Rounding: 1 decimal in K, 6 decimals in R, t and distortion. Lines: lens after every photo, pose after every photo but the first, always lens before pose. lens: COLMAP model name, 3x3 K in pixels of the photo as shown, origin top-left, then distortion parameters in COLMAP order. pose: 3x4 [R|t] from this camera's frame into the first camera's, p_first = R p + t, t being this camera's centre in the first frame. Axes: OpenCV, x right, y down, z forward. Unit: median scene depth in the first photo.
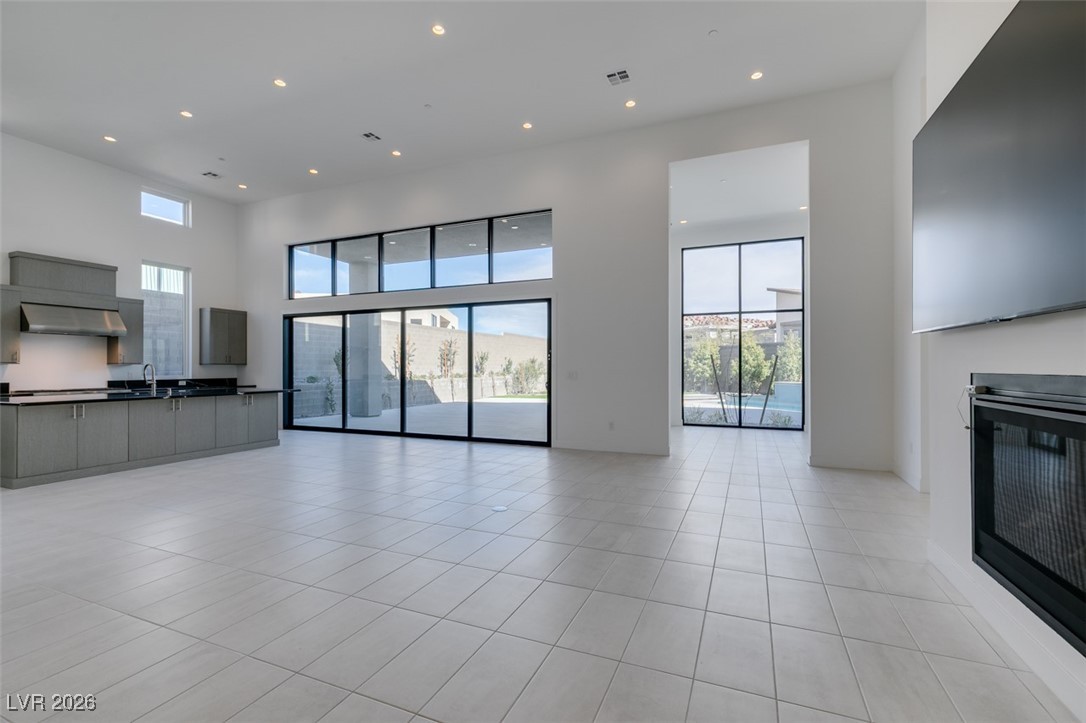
lens RADIAL K [[485.5, 0, 543.1], [0, 485.5, 364.2], [0, 0, 1]] dist [0.004178, -0.000443]
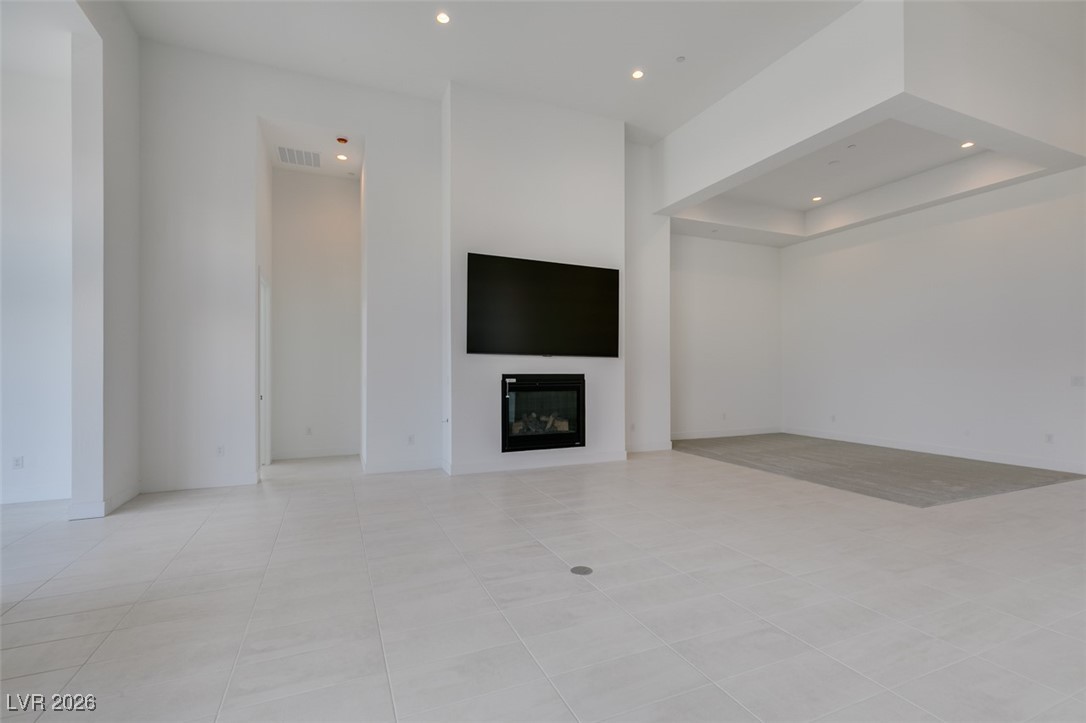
lens RADIAL K [[485.5, 0, 542.5], [0, 485.5, 368.5], [0, 0, 1]] dist [0.004178, -0.000443]
pose [[-0.725299, 0.008923, 0.688376, -0.238792], [0.000565, 0.999923, -0.012366, 0.005965], [-0.688434, -0.008580, -0.725248, 0.689680]]
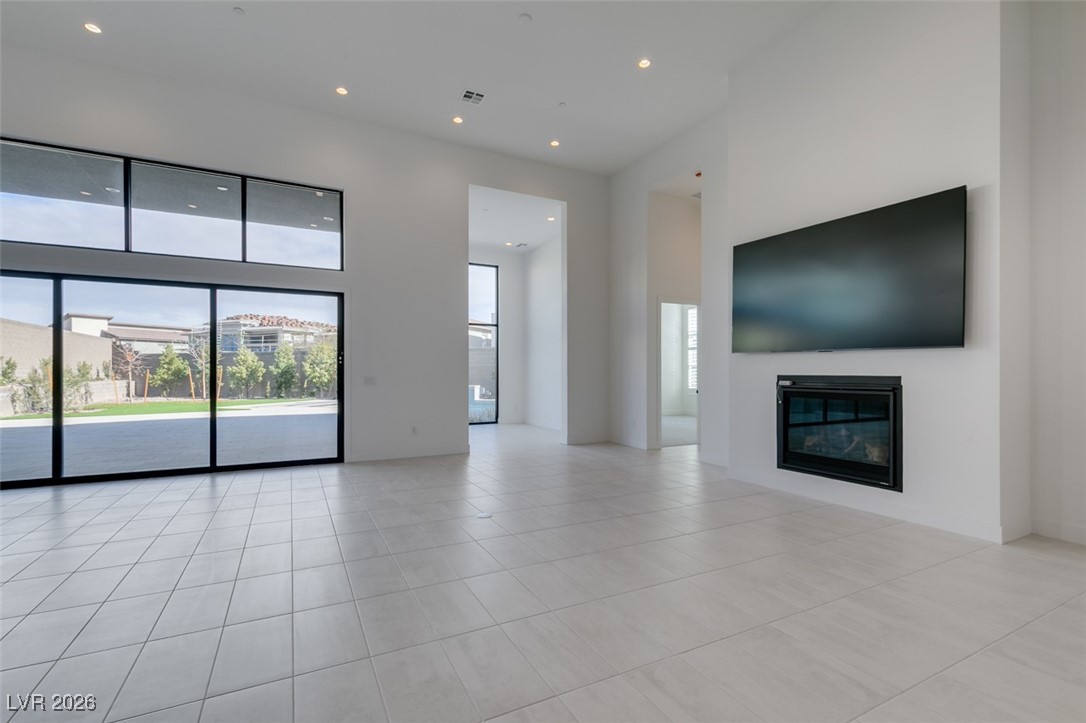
lens RADIAL K [[485.5, 0, 543.0], [0, 485.5, 371.9], [0, 0, 1]] dist [0.004178, -0.000443]
pose [[0.635970, 0.000468, 0.771713, -0.341362], [-0.005308, 0.999979, 0.003767, 0.001176], [-0.771695, -0.006492, 0.635959, 0.126222]]
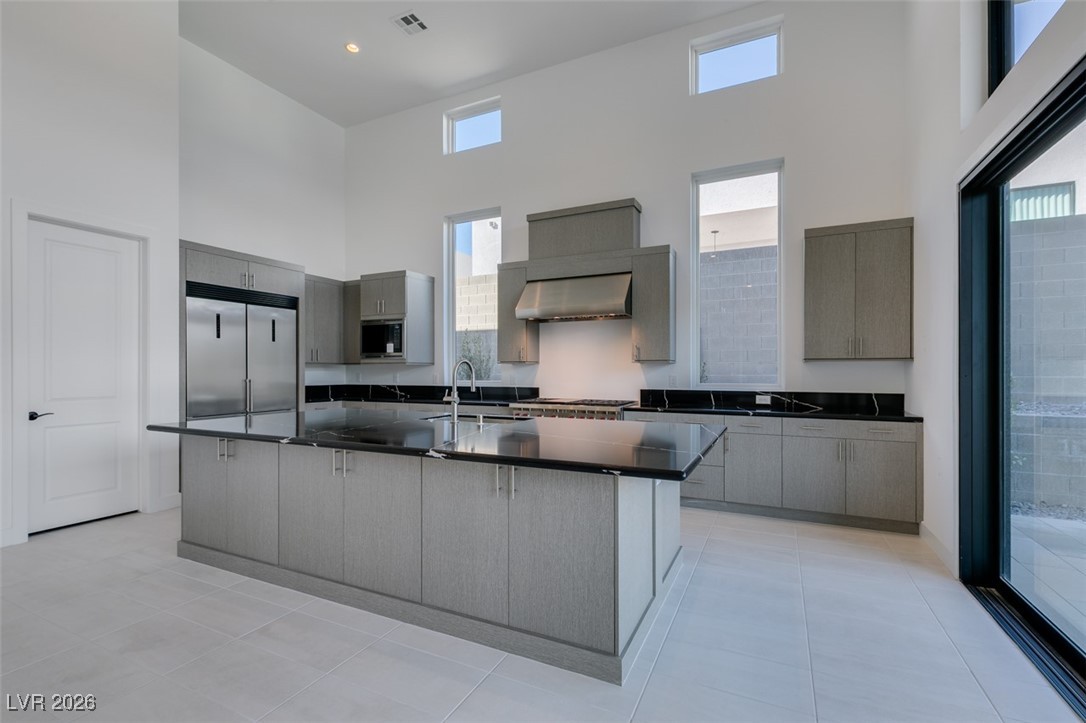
lens RADIAL K [[485.5, 0, 543.0], [0, 485.5, 370.3], [0, 0, 1]] dist [0.004178, -0.000443]
pose [[-0.048162, 0.003932, -0.998832, -0.238184], [0.008871, 0.999954, 0.003509, 0.005629], [0.998800, -0.008692, -0.048195, 0.785777]]
